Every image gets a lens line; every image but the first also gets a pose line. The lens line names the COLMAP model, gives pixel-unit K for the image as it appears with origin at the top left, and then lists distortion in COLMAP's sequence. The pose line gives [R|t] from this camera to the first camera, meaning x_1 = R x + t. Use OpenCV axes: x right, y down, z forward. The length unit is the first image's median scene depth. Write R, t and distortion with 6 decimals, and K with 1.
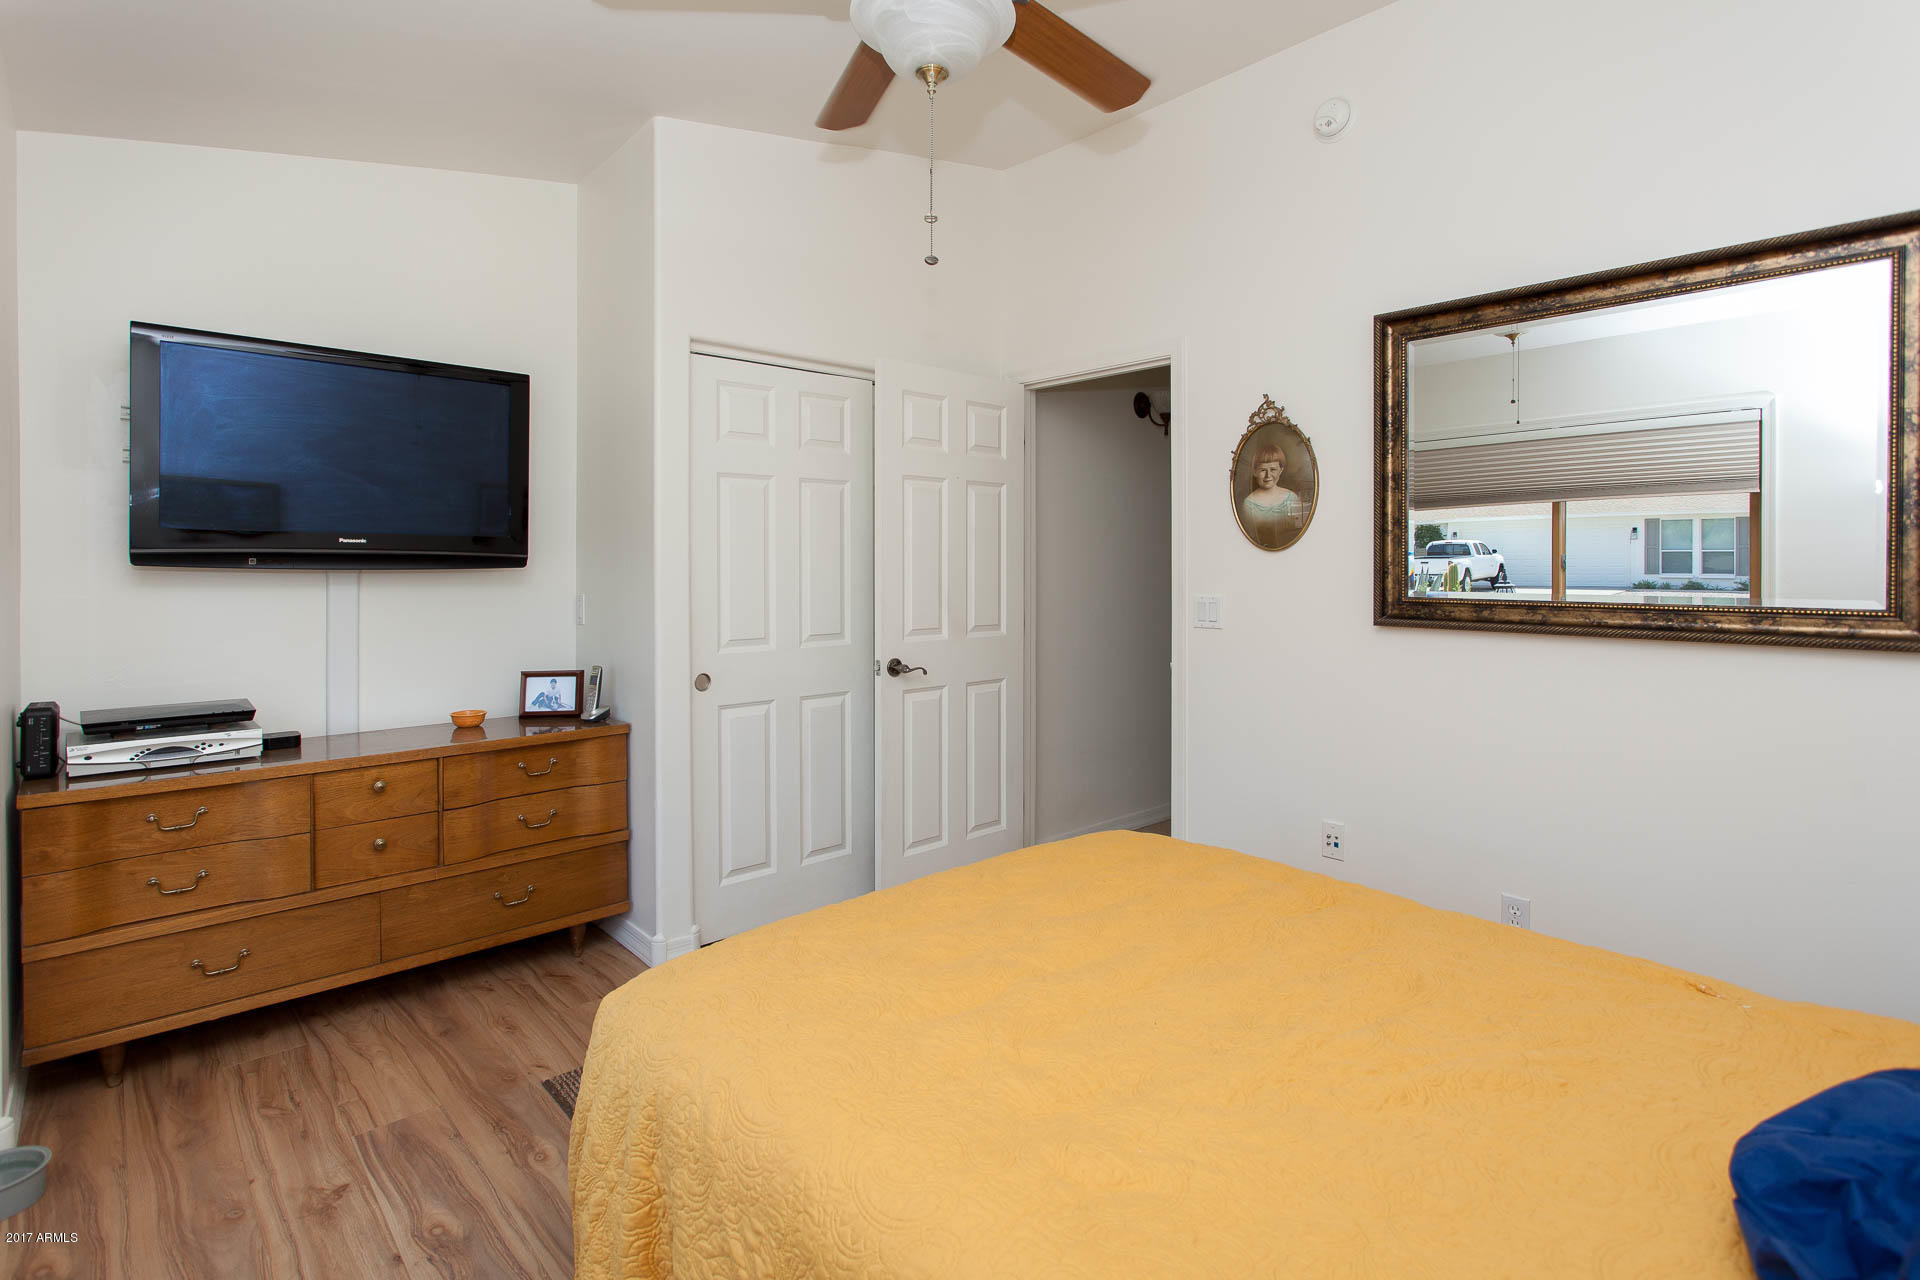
lens RADIAL K [[925.1, 0, 959.4], [0, 925.1, 556.9], [0, 0, 1]] dist [0.003851, 0.000530]
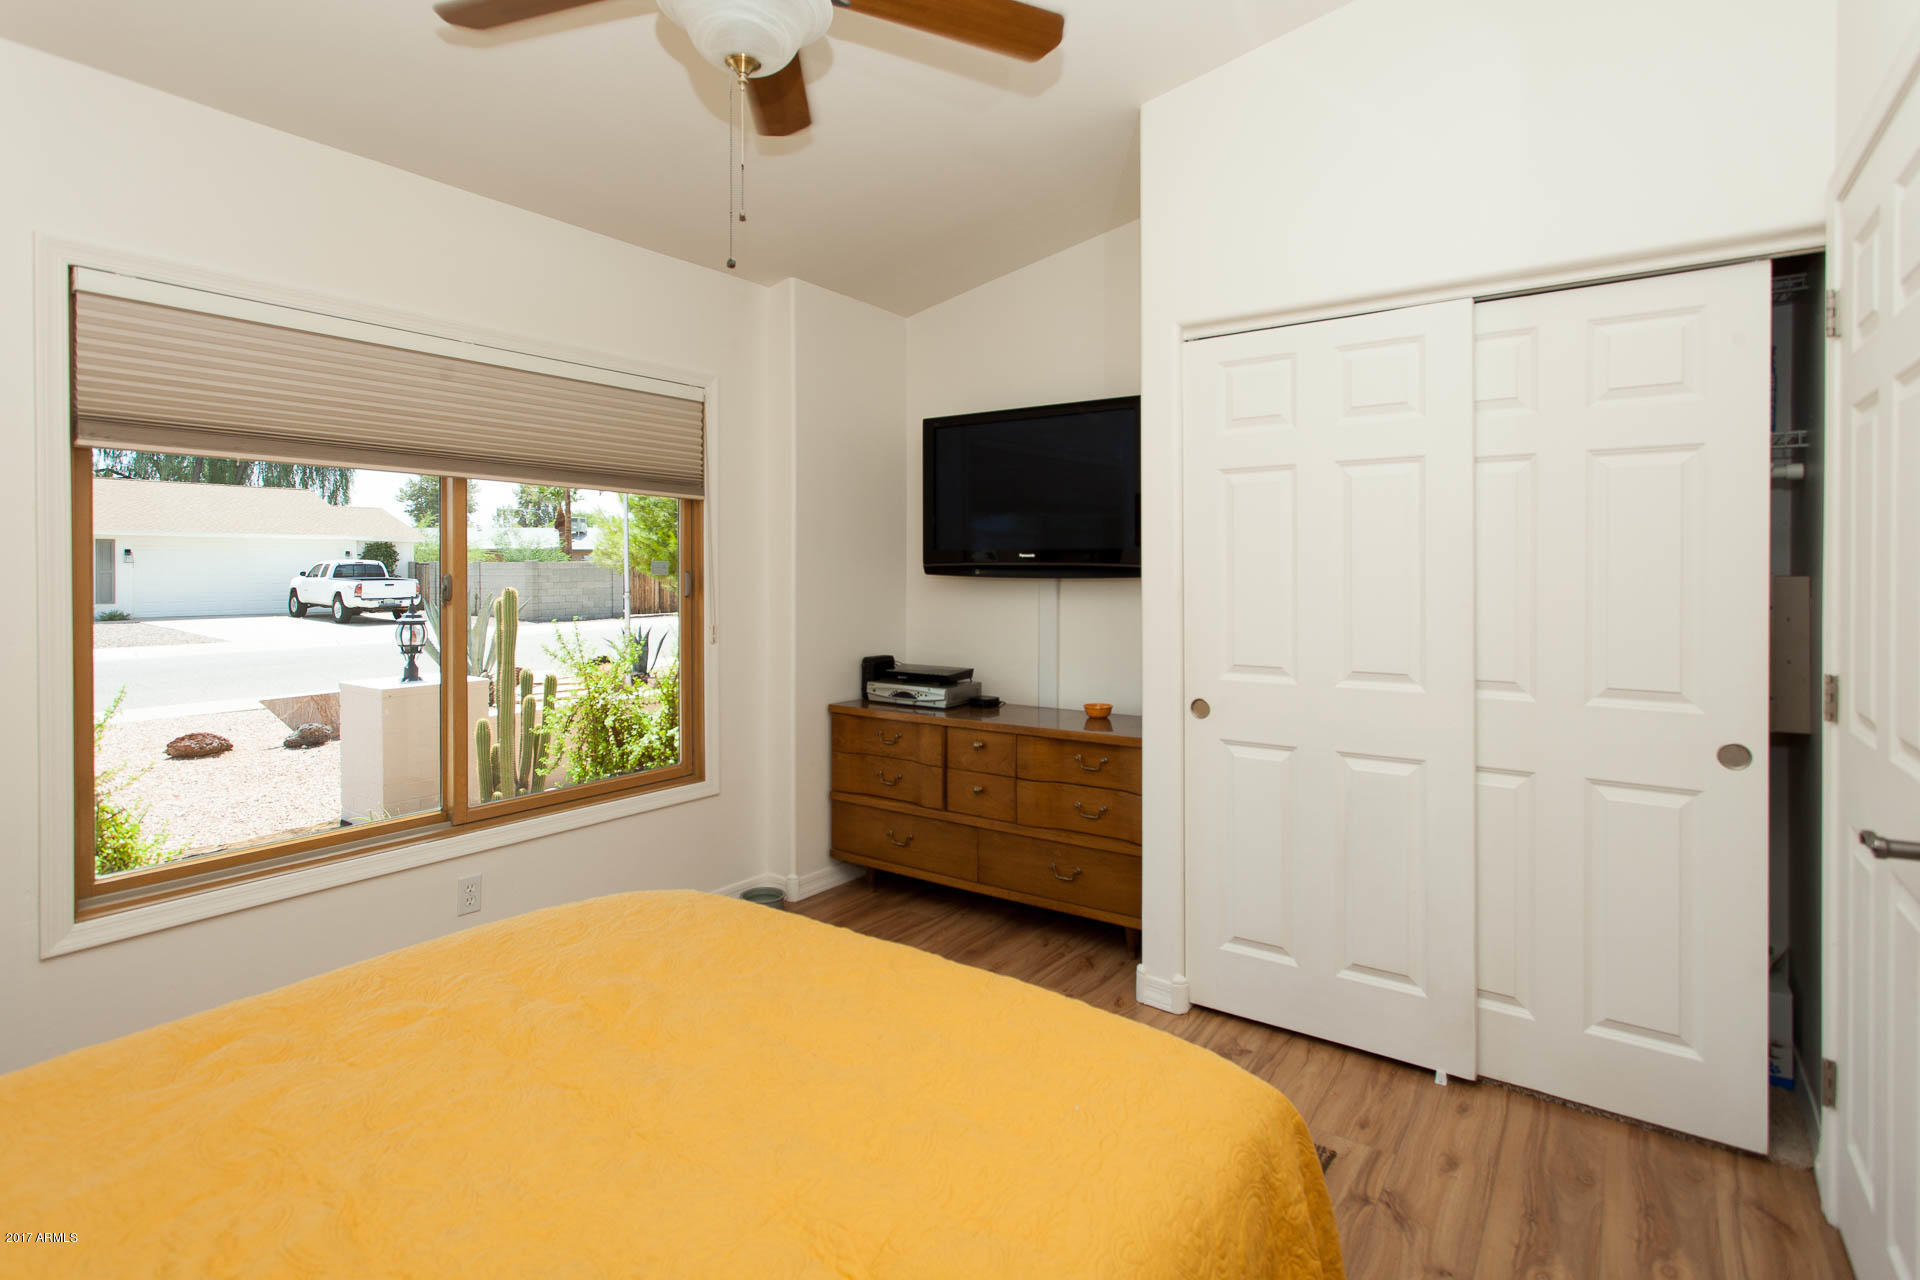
lens RADIAL K [[965.1, 0, 960.9], [0, 965.1, 575.7], [0, 0, 1]] dist [0.012254, -0.000054]
pose [[0.221037, 0.004562, -0.975255, 0.649638], [0.005533, 0.999967, 0.005931, 0.001967], [0.975250, -0.006708, 0.221005, 0.648651]]
